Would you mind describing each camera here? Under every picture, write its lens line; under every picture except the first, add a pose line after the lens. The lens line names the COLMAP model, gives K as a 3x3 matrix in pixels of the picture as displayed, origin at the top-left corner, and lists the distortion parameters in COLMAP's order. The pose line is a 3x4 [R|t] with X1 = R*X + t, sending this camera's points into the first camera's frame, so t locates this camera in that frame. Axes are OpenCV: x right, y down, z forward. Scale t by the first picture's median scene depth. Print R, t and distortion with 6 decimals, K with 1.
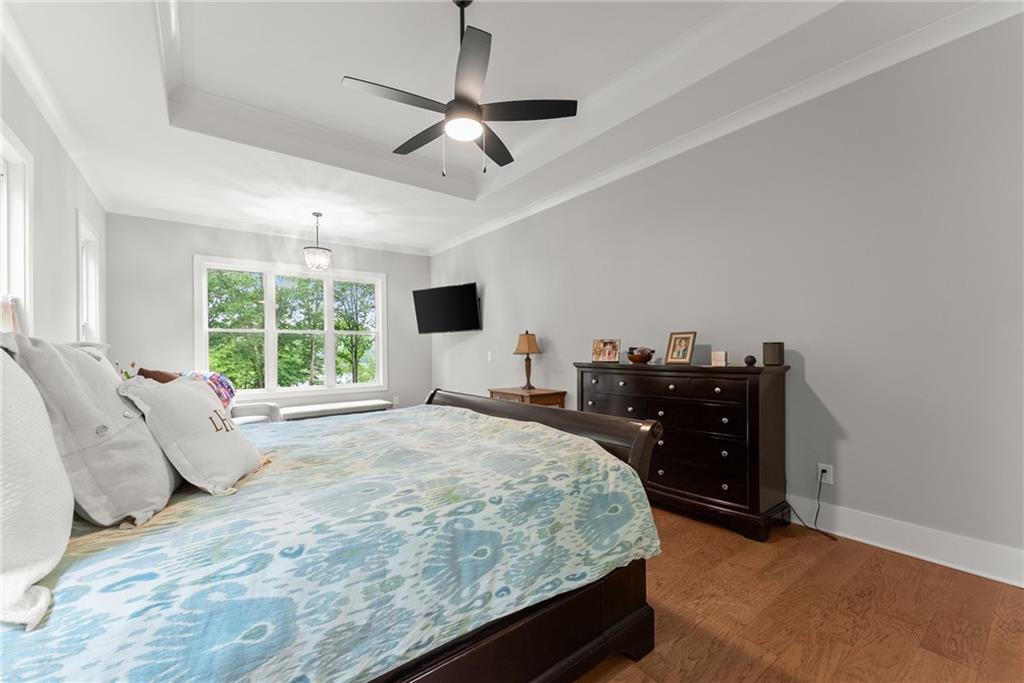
lens RADIAL K [[413.8, 0, 516.4], [0, 413.8, 355.3], [0, 0, 1]] dist [-0.002265, 0.000087]
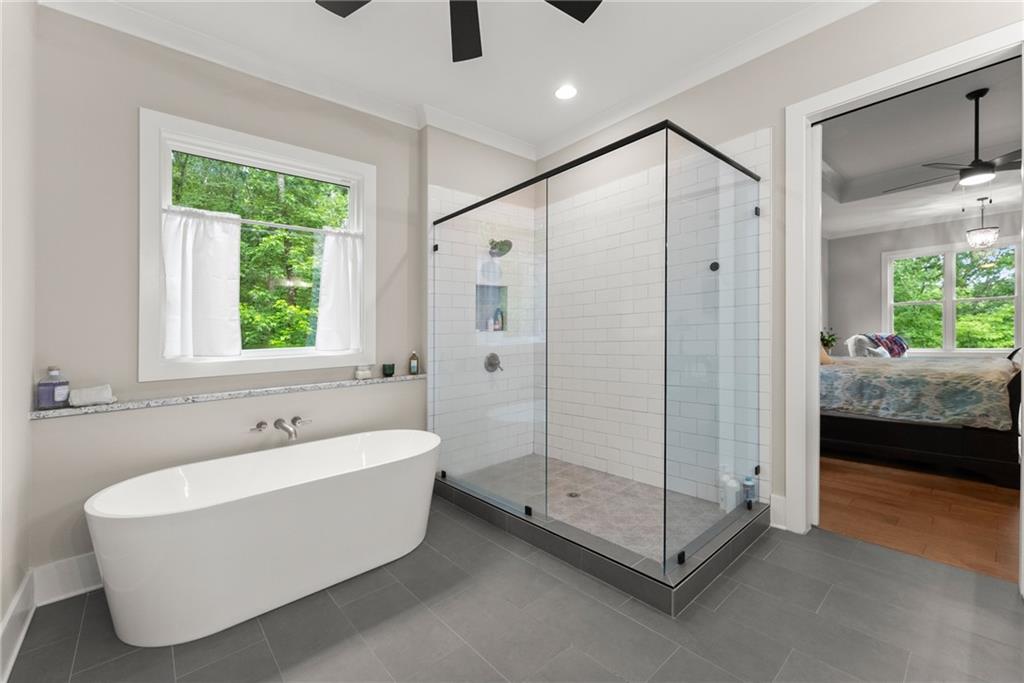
lens RADIAL K [[413.8, 0, 515.7], [0, 413.8, 342.5], [0, 0, 1]] dist [-0.002265, 0.000087]
pose [[0.064925, 0.029149, -0.997464, 0.558485], [0.022036, 0.999288, 0.030637, -0.003031], [0.997647, -0.023969, 0.064237, -0.359057]]
